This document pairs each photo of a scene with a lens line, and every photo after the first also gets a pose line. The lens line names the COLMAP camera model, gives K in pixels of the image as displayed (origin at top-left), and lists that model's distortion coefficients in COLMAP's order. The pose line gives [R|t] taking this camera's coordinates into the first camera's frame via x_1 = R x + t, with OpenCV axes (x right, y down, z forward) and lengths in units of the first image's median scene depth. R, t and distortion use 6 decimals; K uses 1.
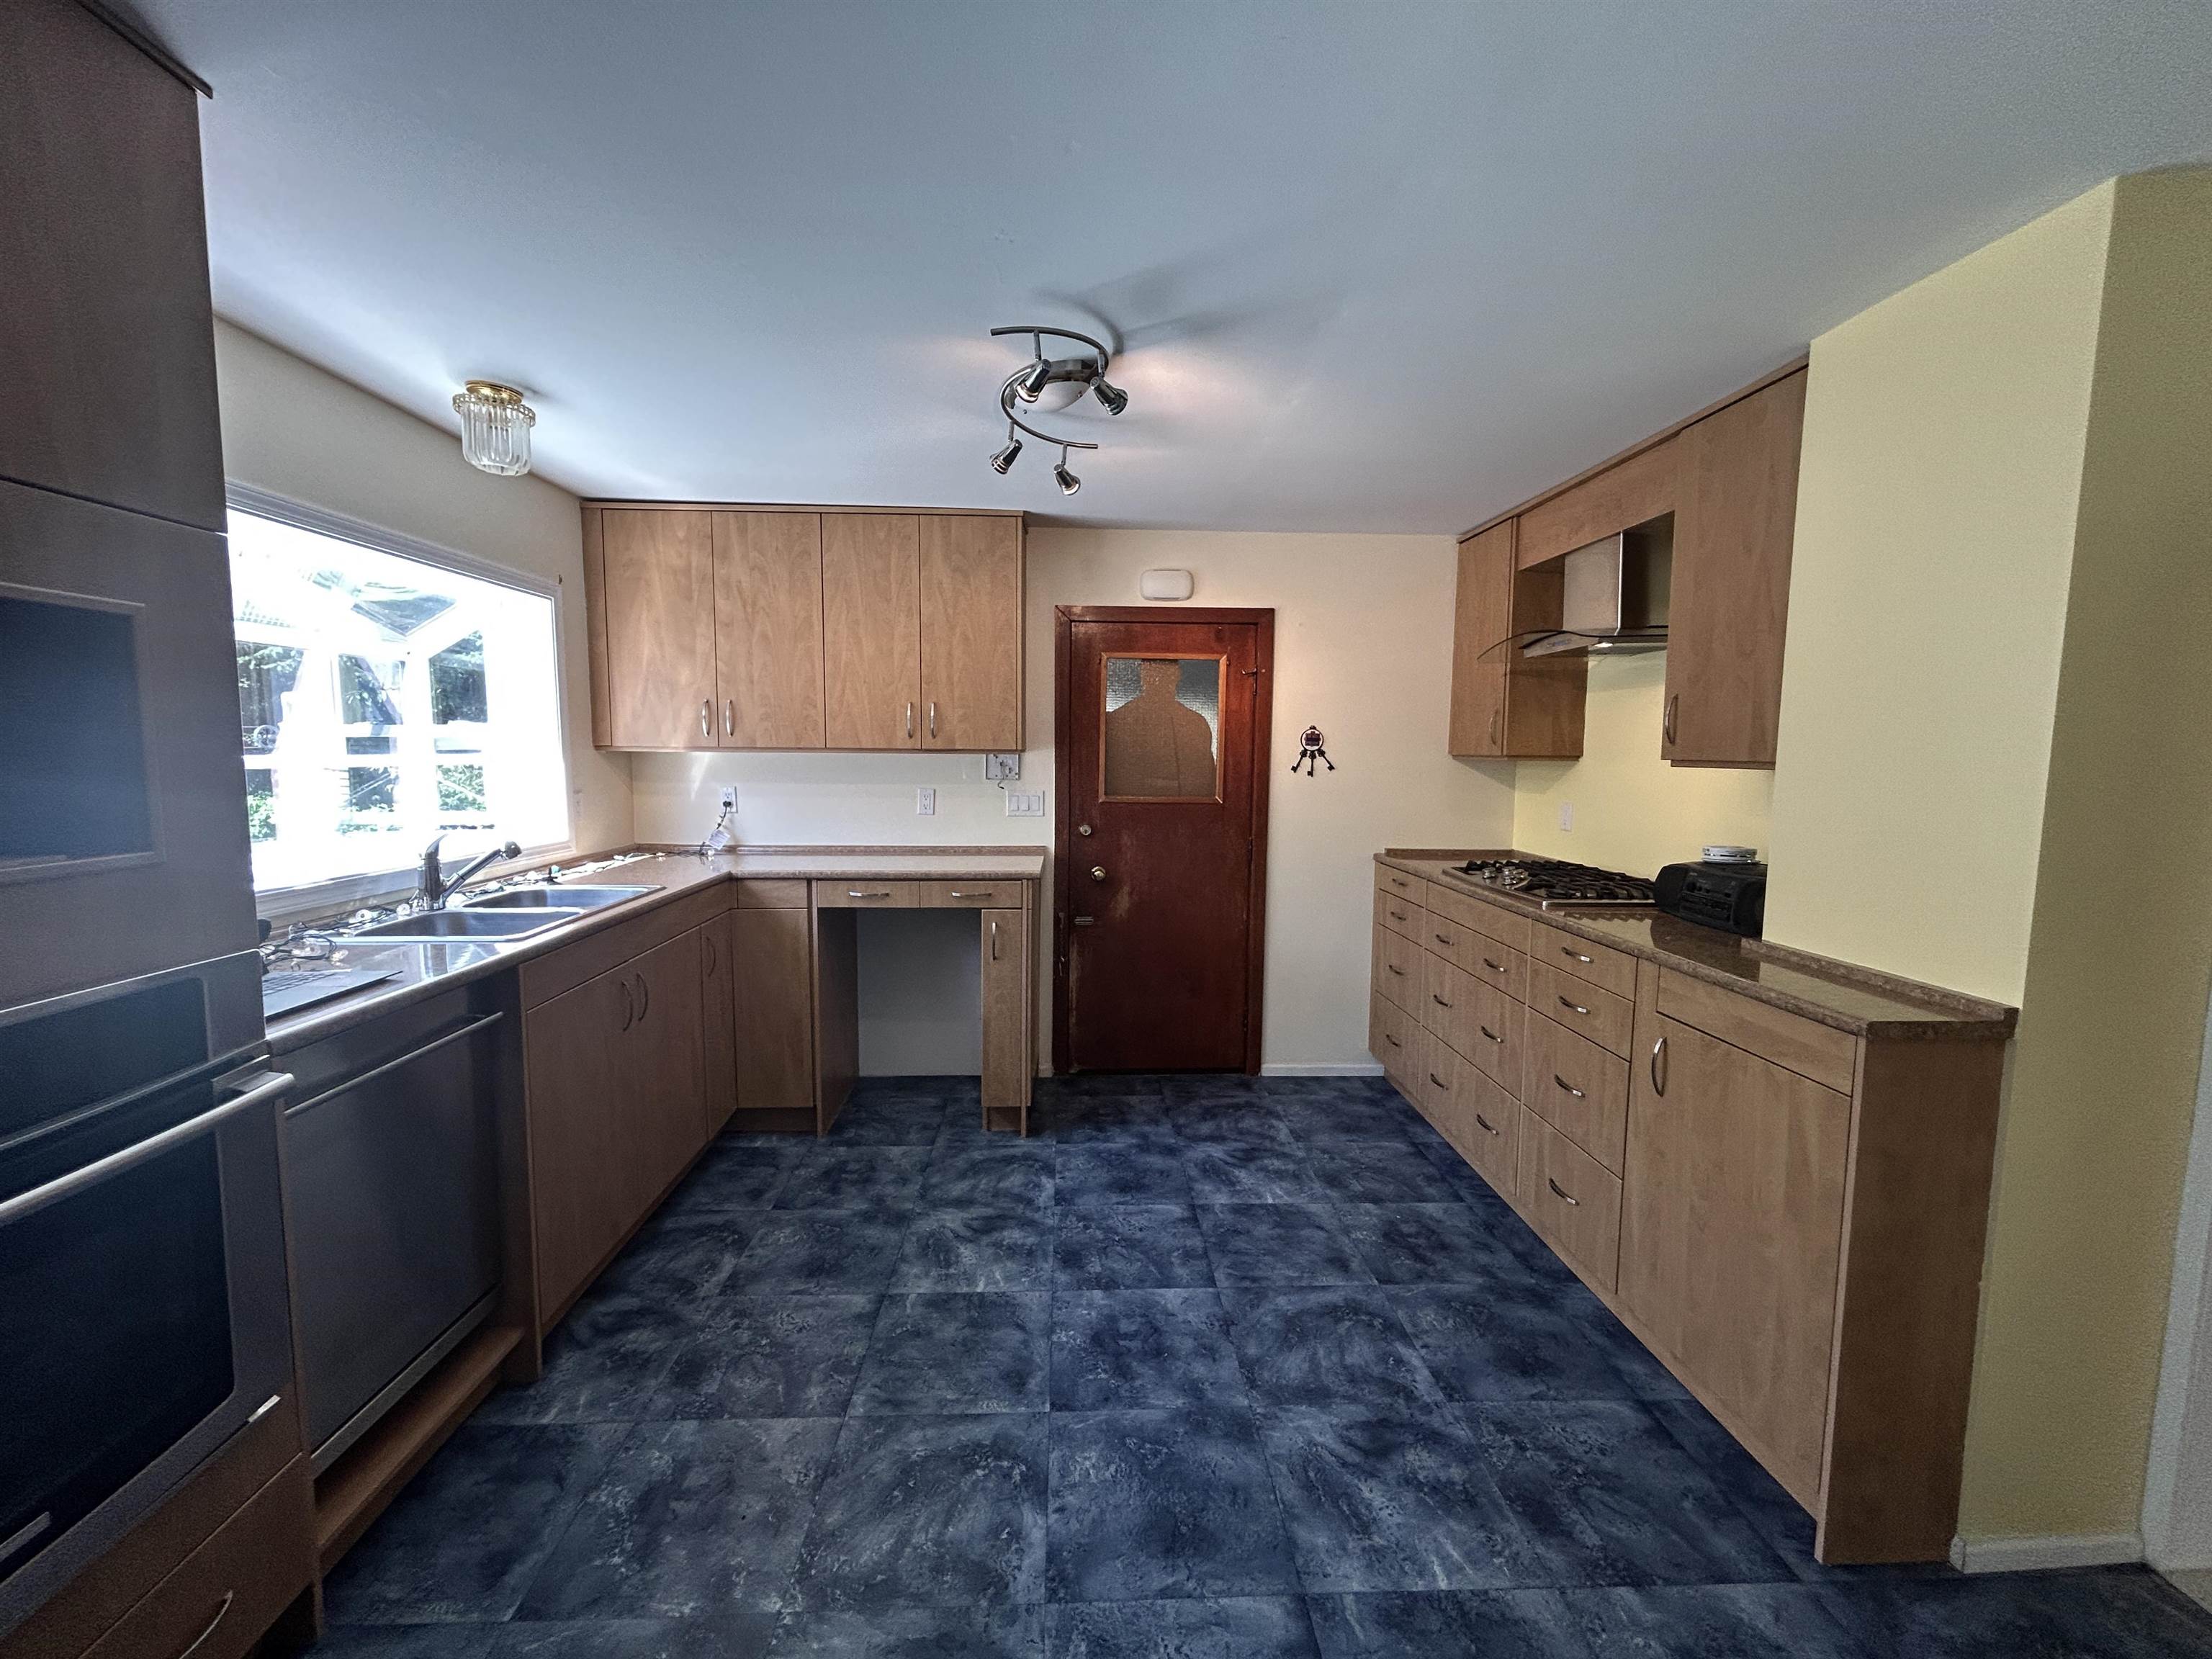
lens RADIAL K [[906.8, 0, 1106.0], [0, 906.8, 829.5], [0, 0, 1]] dist [0.002863, 0.000867]
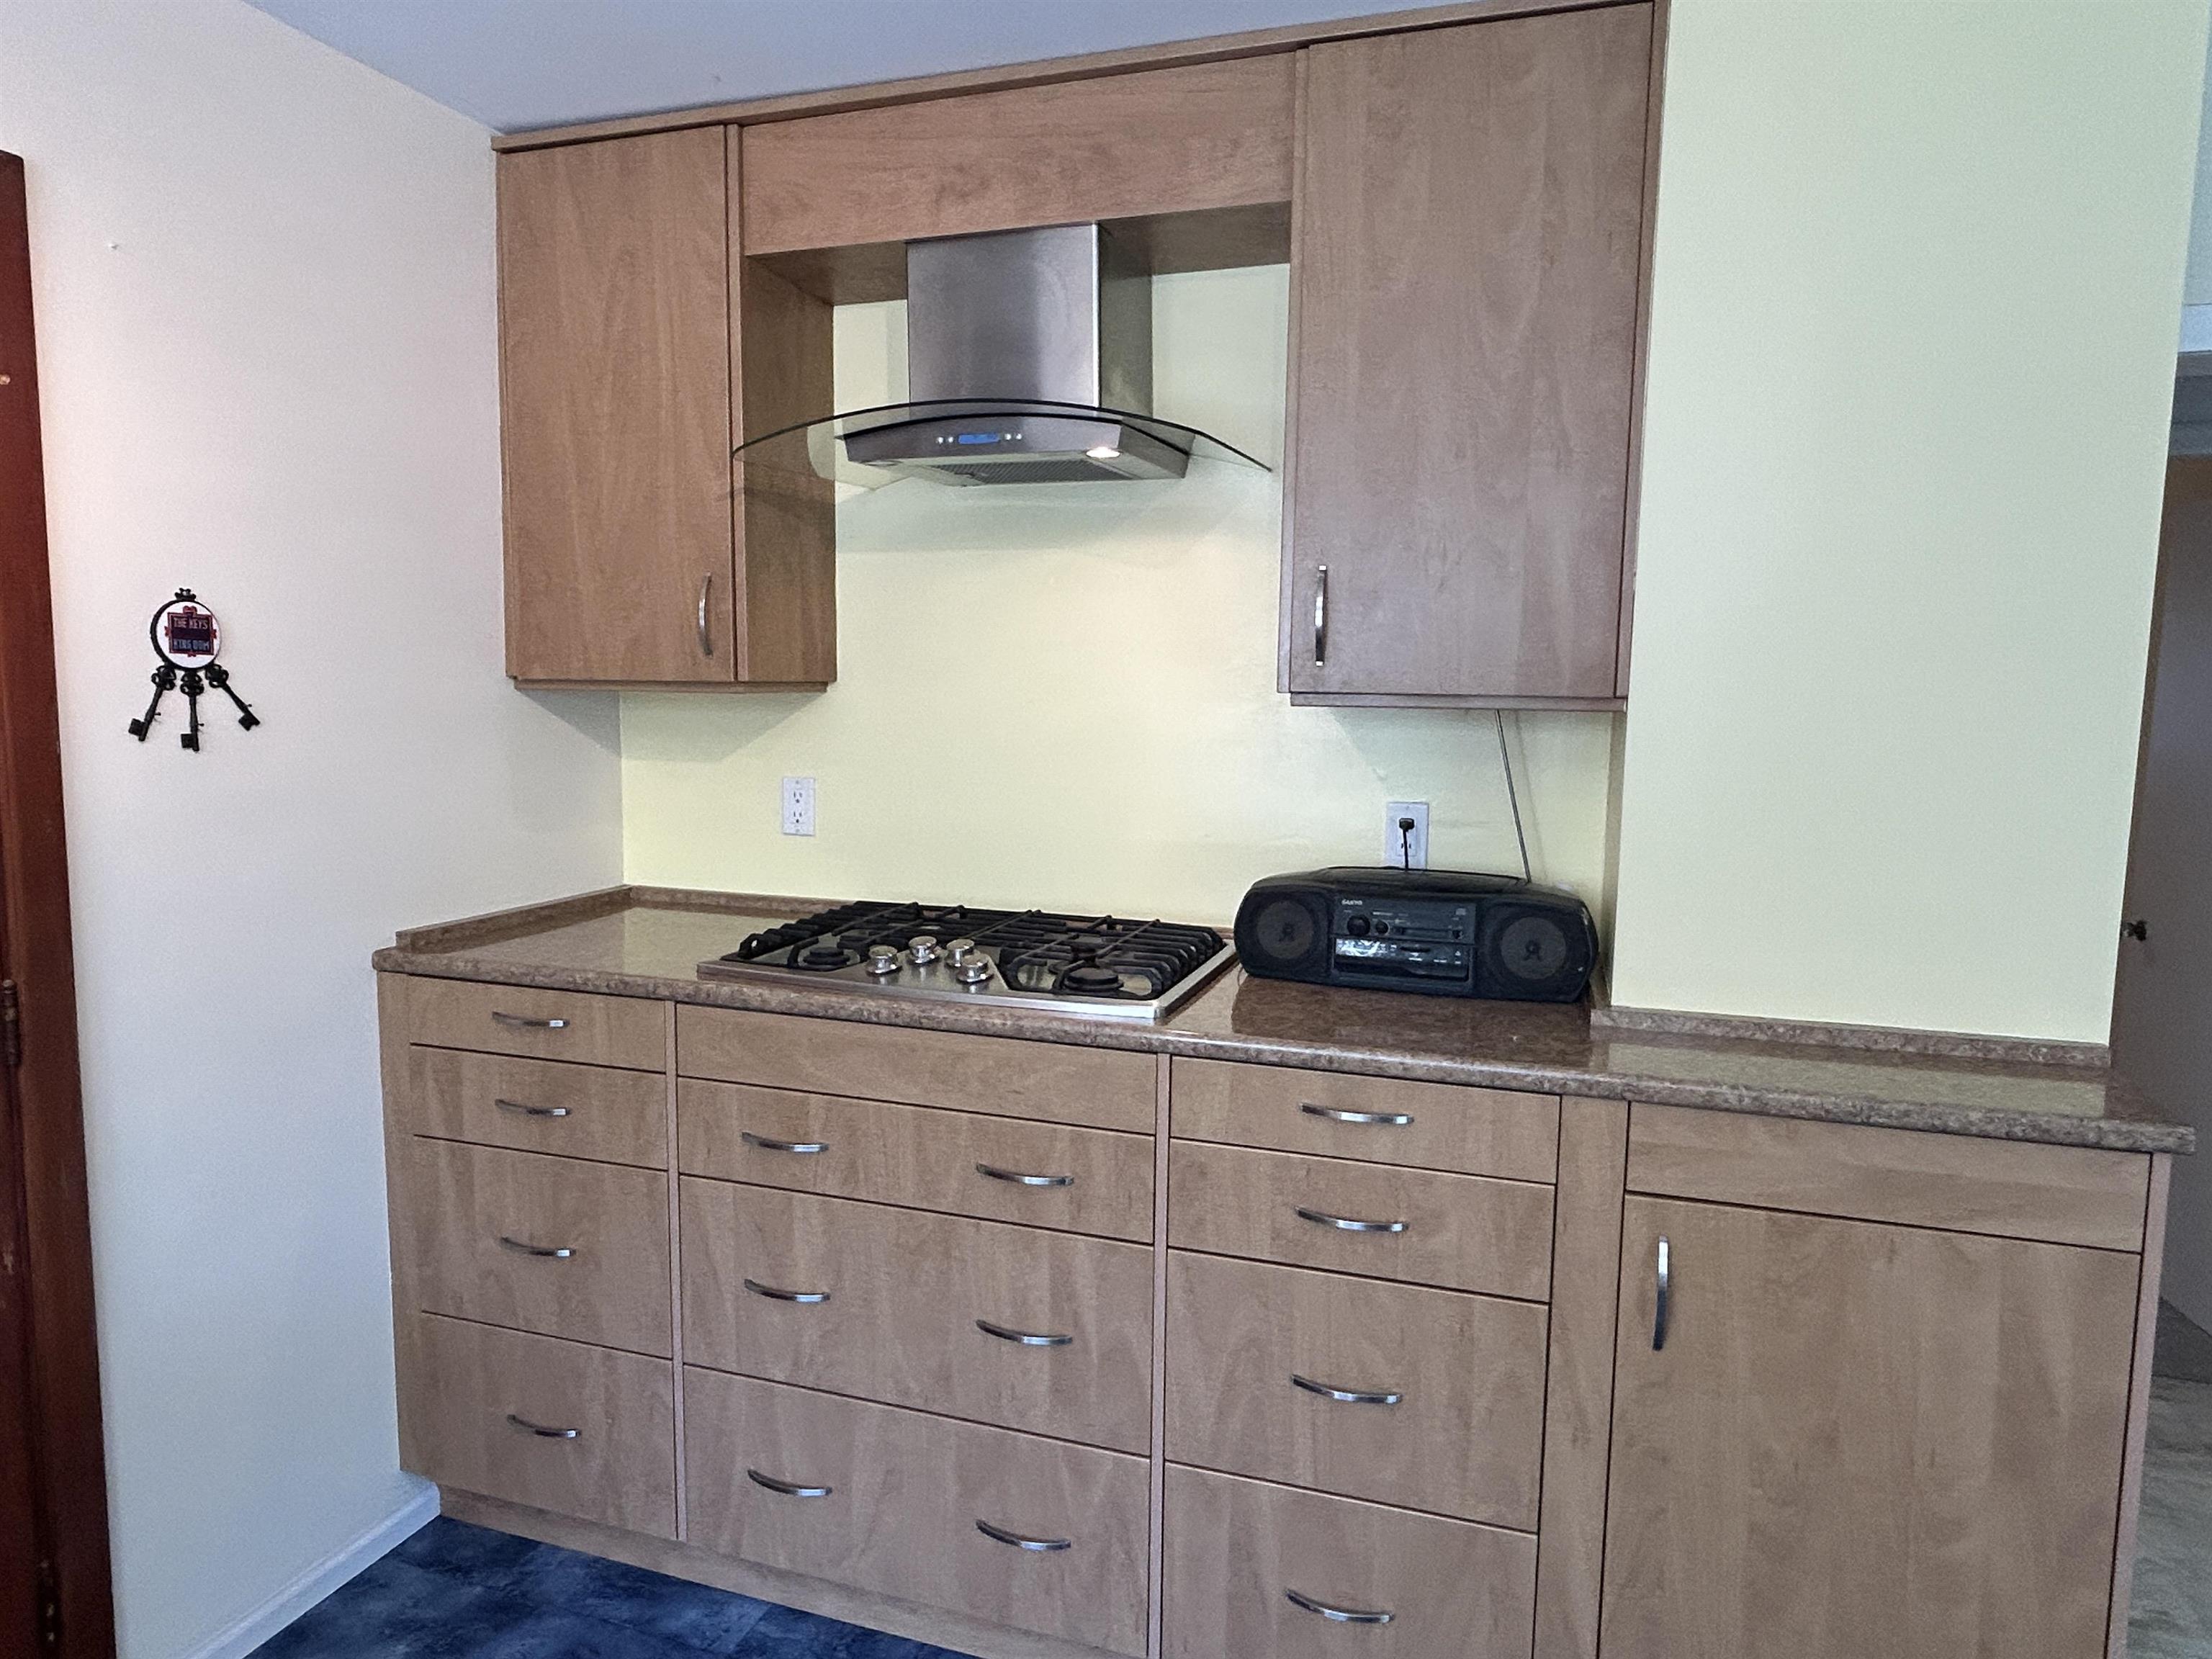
lens RADIAL K [[1379.1, 0, 1106.0], [0, 1379.1, 829.5], [0, 0, 1]] dist [0.001103, -0.001300]
pose [[0.366423, -0.107811, 0.924181, -0.124714], [0.074852, 0.993461, 0.086215, -0.057797], [-0.927433, 0.037586, 0.372096, 0.622664]]
